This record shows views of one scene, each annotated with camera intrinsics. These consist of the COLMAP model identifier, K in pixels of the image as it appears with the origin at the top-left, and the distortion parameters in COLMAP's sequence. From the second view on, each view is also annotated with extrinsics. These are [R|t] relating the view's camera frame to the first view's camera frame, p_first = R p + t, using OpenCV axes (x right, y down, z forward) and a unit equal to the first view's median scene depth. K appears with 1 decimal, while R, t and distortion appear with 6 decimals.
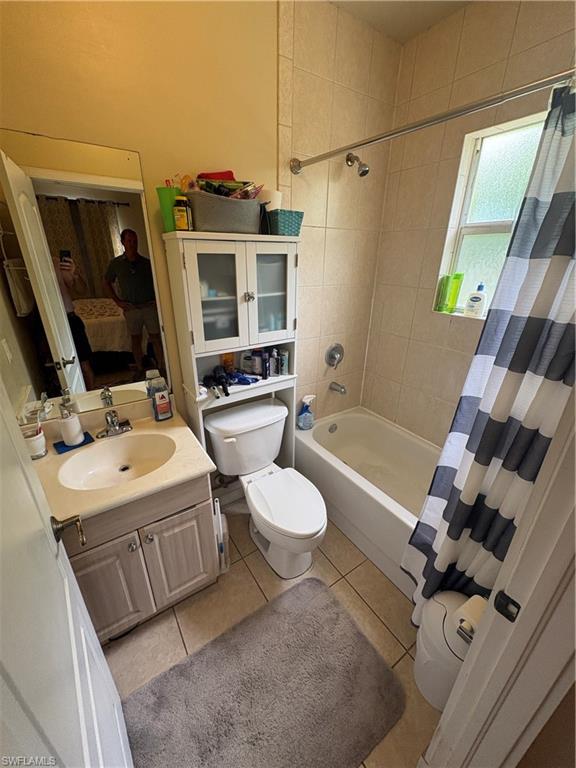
lens RADIAL K [[305.0, 0, 287.2], [0, 305.0, 383.9], [0, 0, 1]] dist [-0.000190, 0.000912]
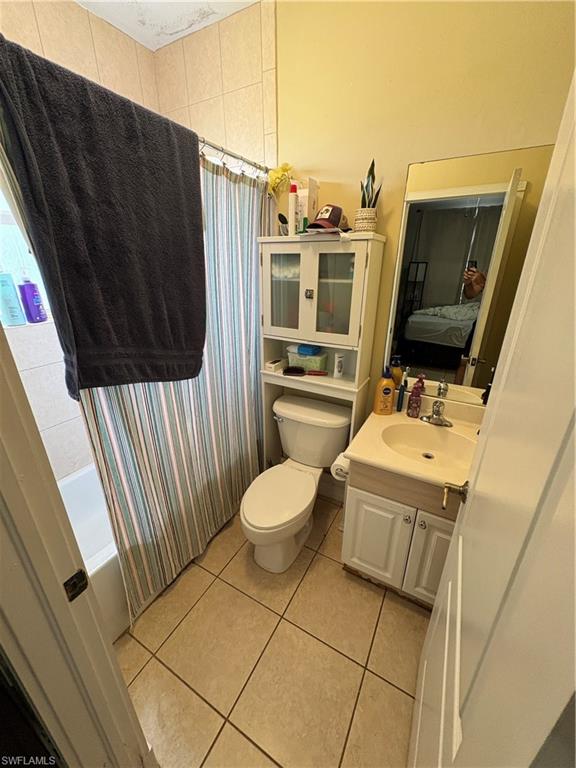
lens RADIAL K [[305.0, 0, 287.2], [0, 305.0, 383.9], [0, 0, 1]] dist [-0.000190, 0.000912]
pose [[0.438589, 0.329076, -0.836270, 0.809695], [-0.342926, 0.921418, 0.182732, -0.163537], [0.830687, 0.206634, 0.516973, 0.449013]]
